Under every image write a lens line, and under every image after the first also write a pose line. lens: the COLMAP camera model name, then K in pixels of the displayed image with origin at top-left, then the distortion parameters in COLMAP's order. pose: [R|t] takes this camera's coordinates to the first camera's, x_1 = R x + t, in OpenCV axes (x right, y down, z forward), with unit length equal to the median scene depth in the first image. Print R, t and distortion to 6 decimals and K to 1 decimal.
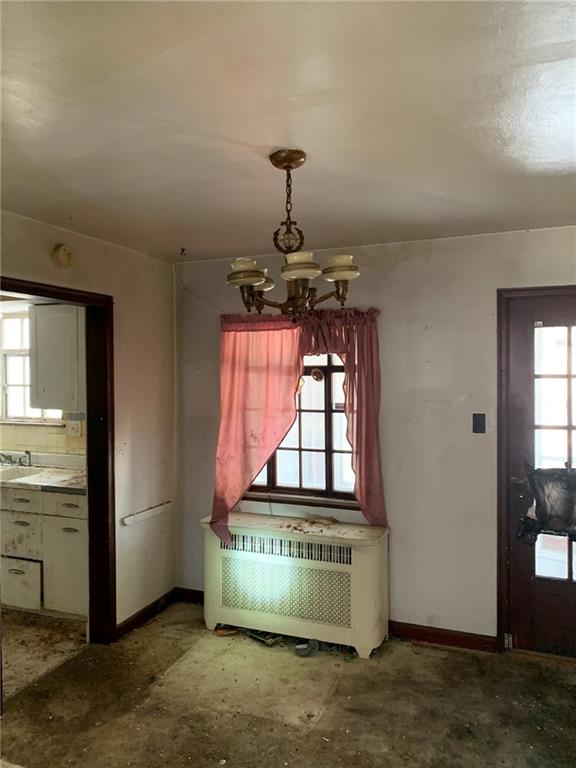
lens RADIAL K [[580.6, 0, 291.2], [0, 580.6, 373.6], [0, 0, 1]] dist [0.052258, -0.045586]
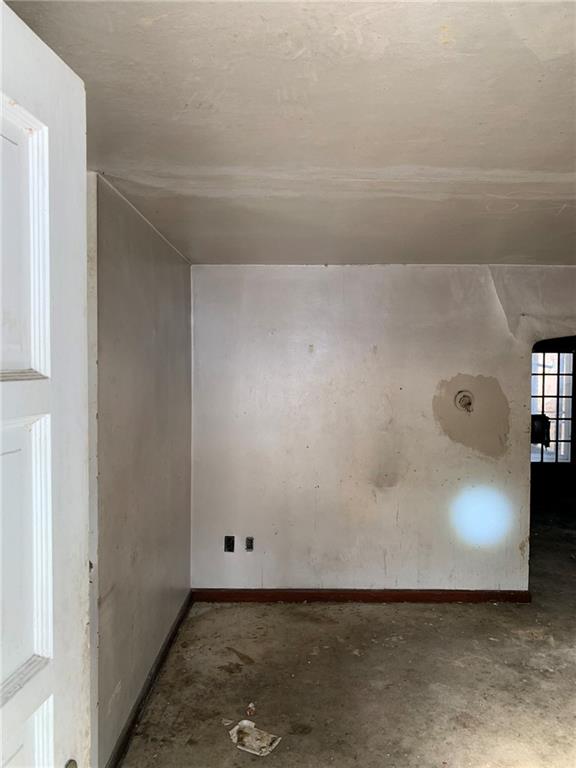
lens RADIAL K [[565.8, 0, 288.0], [0, 565.8, 384.0], [0, 0, 1]] dist [0.002990, -0.002824]
pose [[0.945105, -0.002726, 0.326756, -1.058887], [-0.002737, 0.999864, 0.016260, 0.007206], [-0.326756, -0.016262, 0.944969, -0.689785]]
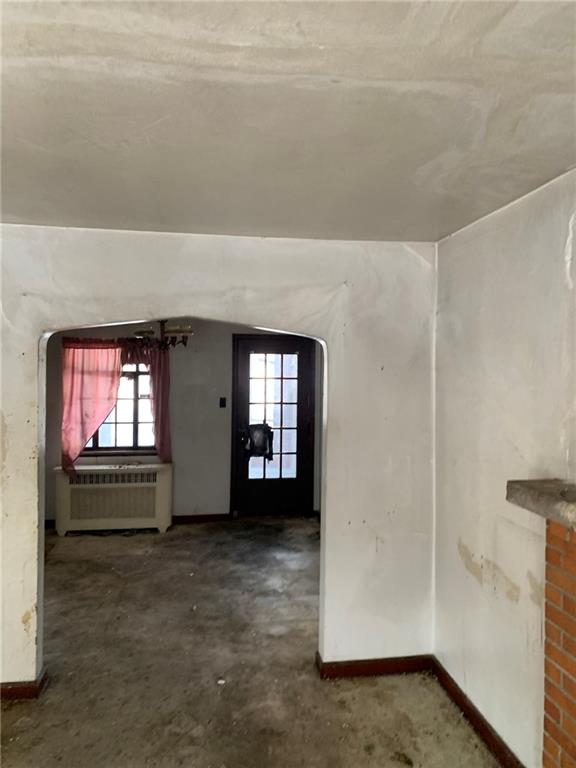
lens RADIAL K [[578.4, 0, 292.4], [0, 578.4, 379.4], [0, 0, 1]] dist [0.011401, -0.008672]
pose [[0.866690, 0.004126, 0.498831, -0.385319], [-0.005833, 0.999981, 0.001863, 0.004299], [-0.498814, -0.004524, 0.866697, -0.682622]]
